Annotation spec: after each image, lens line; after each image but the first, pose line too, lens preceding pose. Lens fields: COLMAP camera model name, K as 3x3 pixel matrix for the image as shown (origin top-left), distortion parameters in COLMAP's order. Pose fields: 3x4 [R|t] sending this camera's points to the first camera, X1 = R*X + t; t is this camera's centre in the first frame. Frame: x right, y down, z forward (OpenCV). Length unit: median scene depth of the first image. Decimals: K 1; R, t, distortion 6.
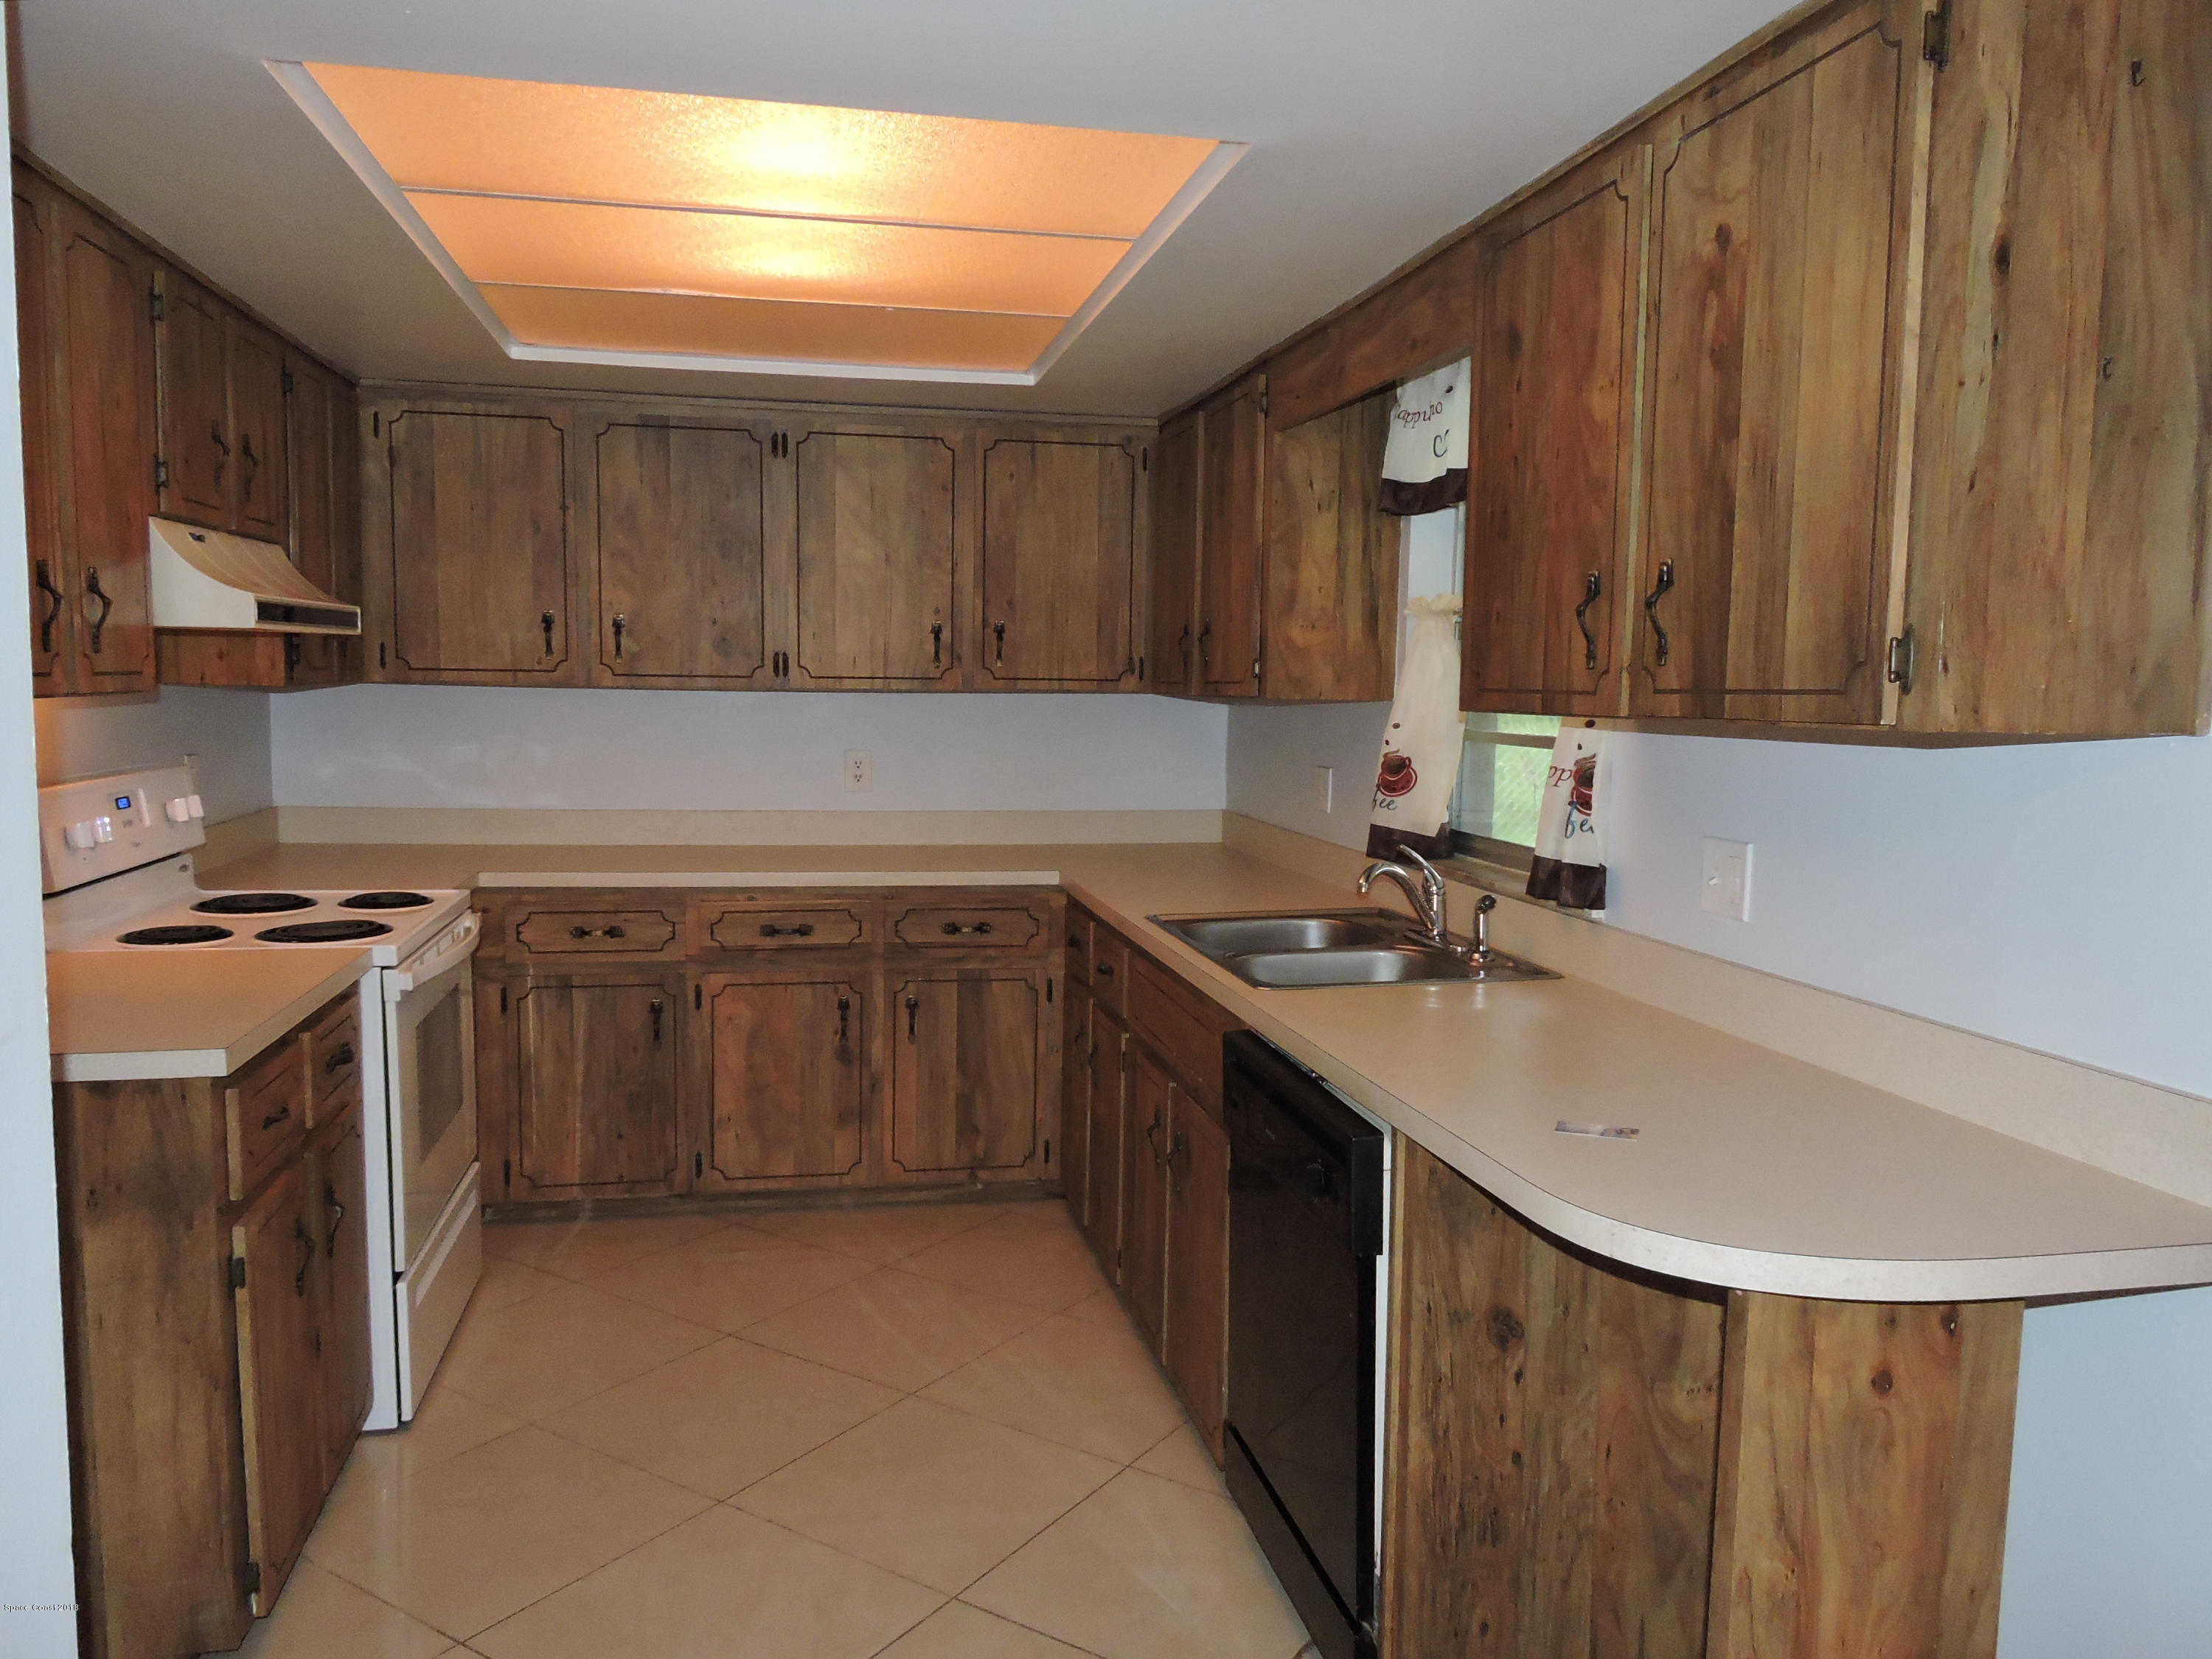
lens RADIAL K [[1553.3, 0, 1103.9], [0, 1553.3, 828.1], [0, 0, 1]] dist [-0.053777, -0.001779]
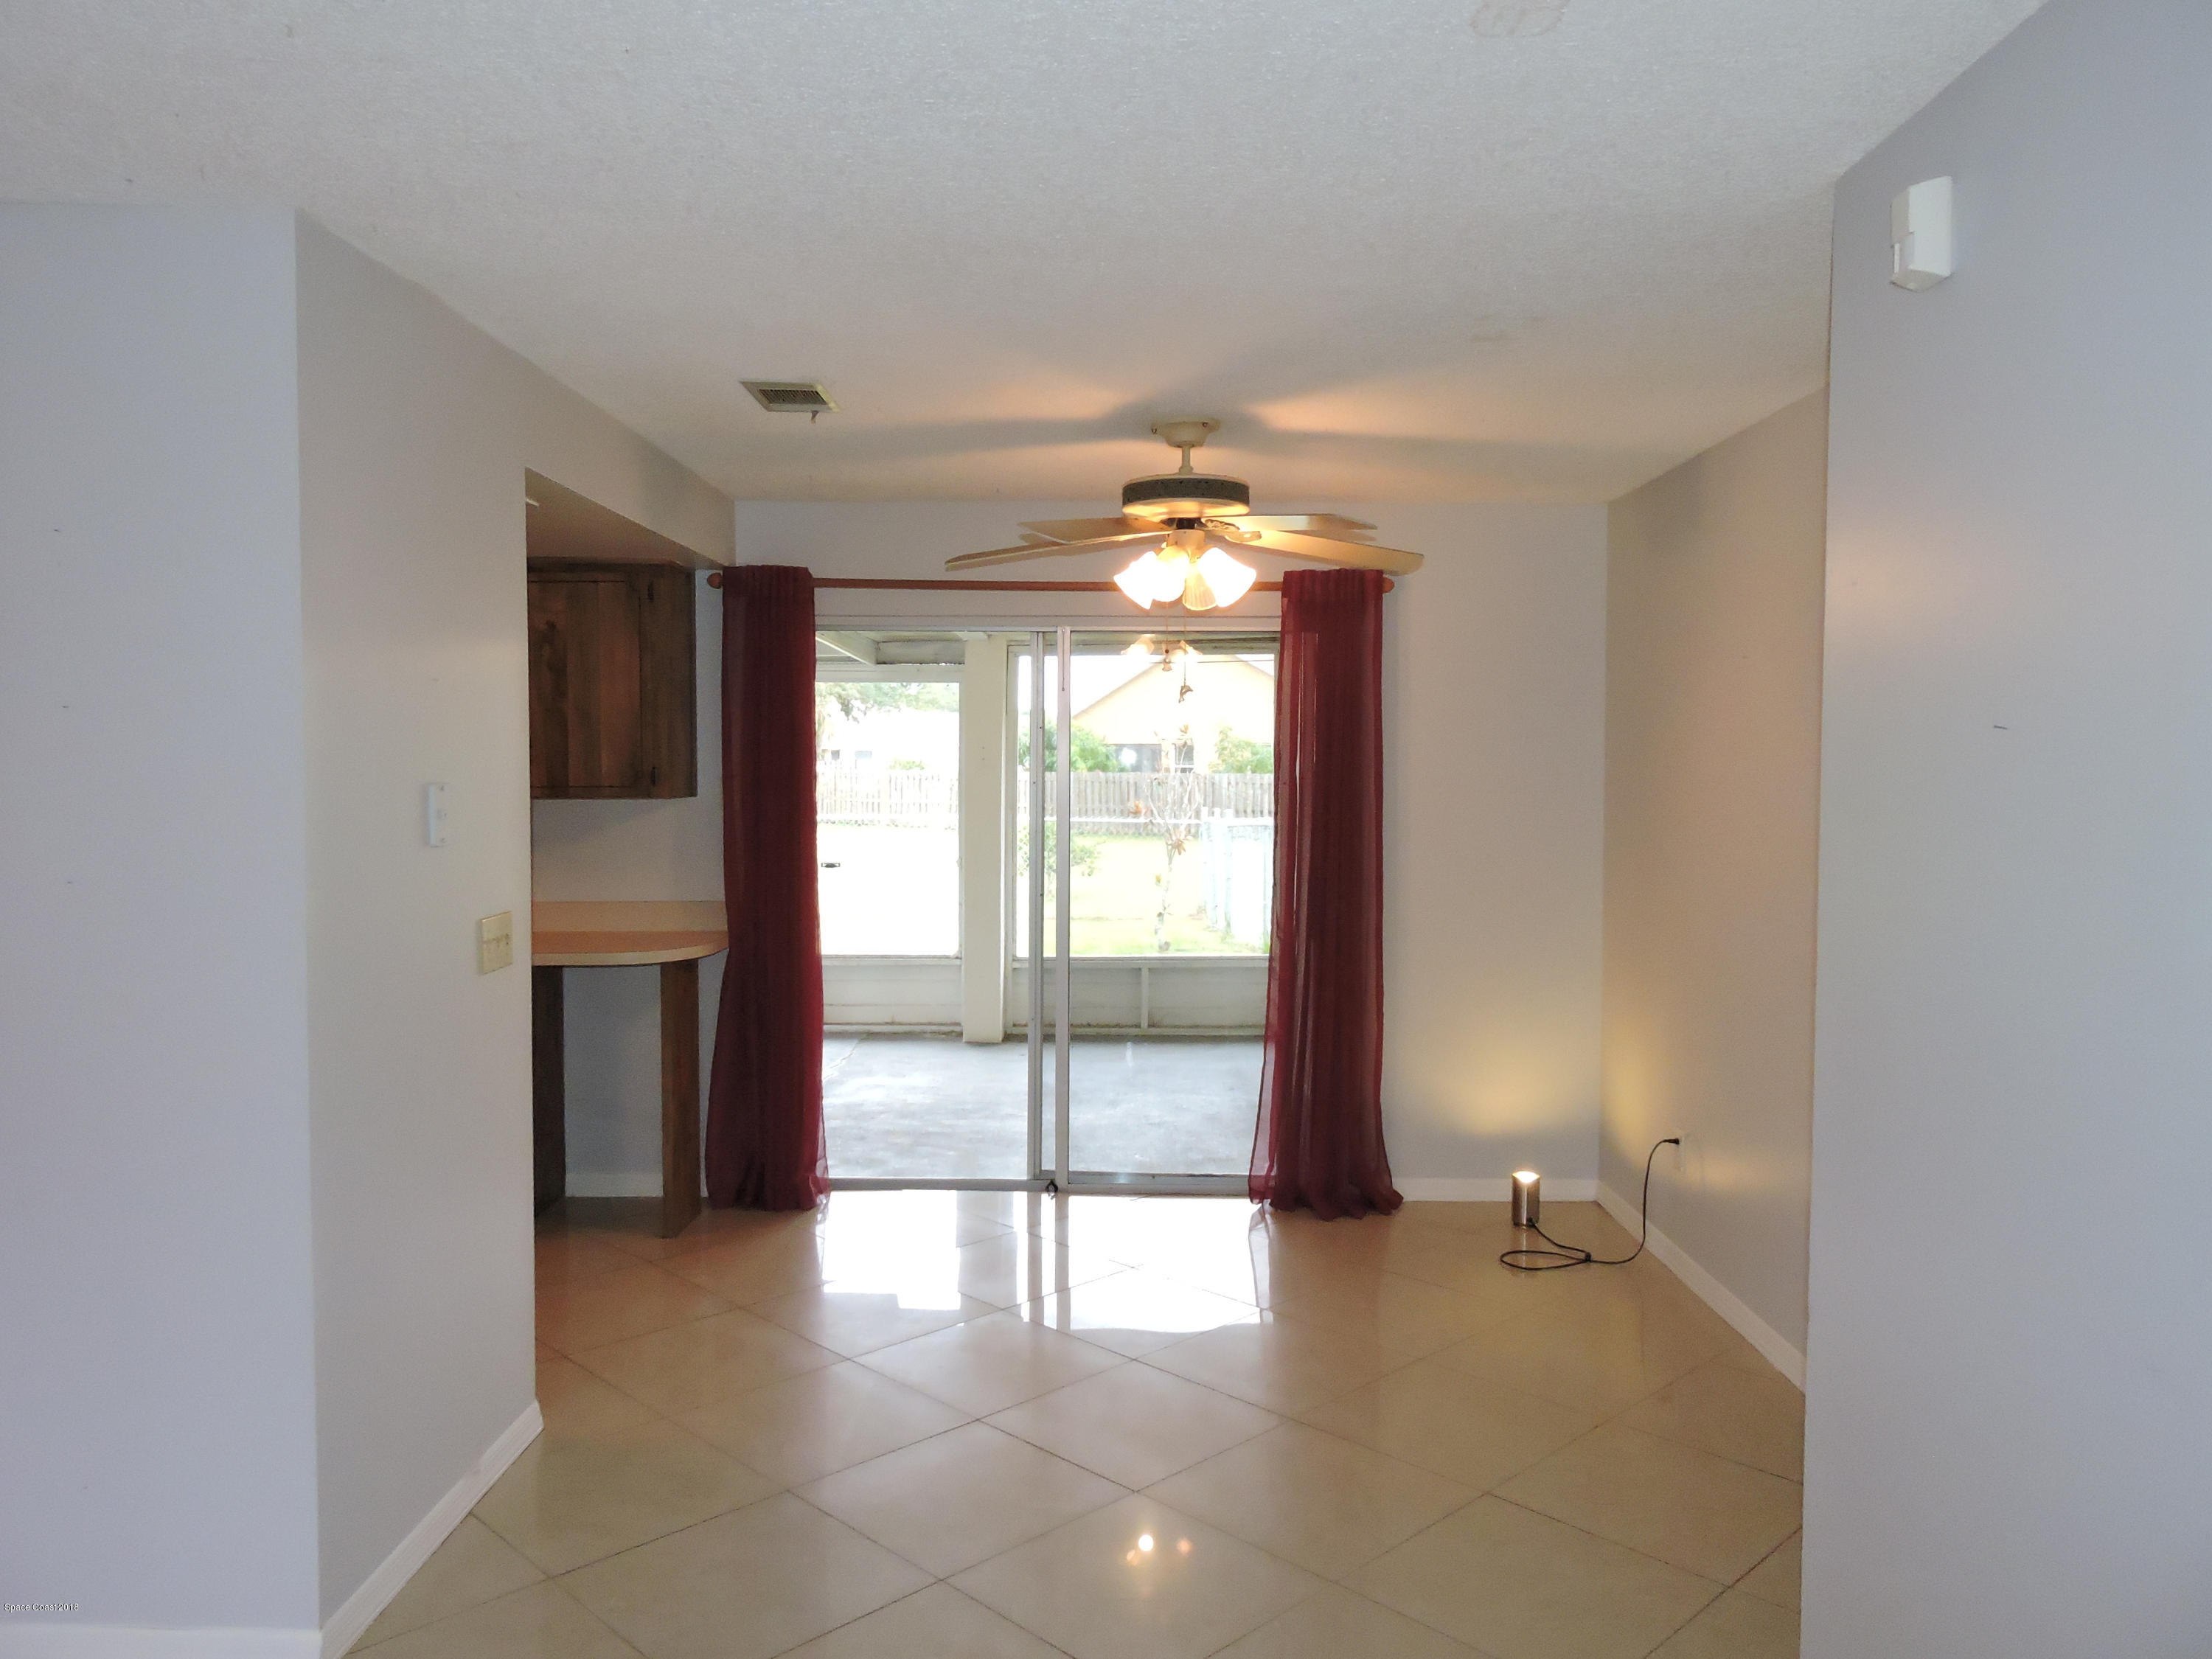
lens RADIAL K [[1553.3, 0, 1105.2], [0, 1553.3, 832.3], [0, 0, 1]] dist [-0.053777, -0.001779]
pose [[0.224829, -0.051259, 0.973049, -2.255892], [0.087619, 0.995633, 0.032204, -0.006427], [-0.970451, 0.078017, 0.228339, -0.646928]]
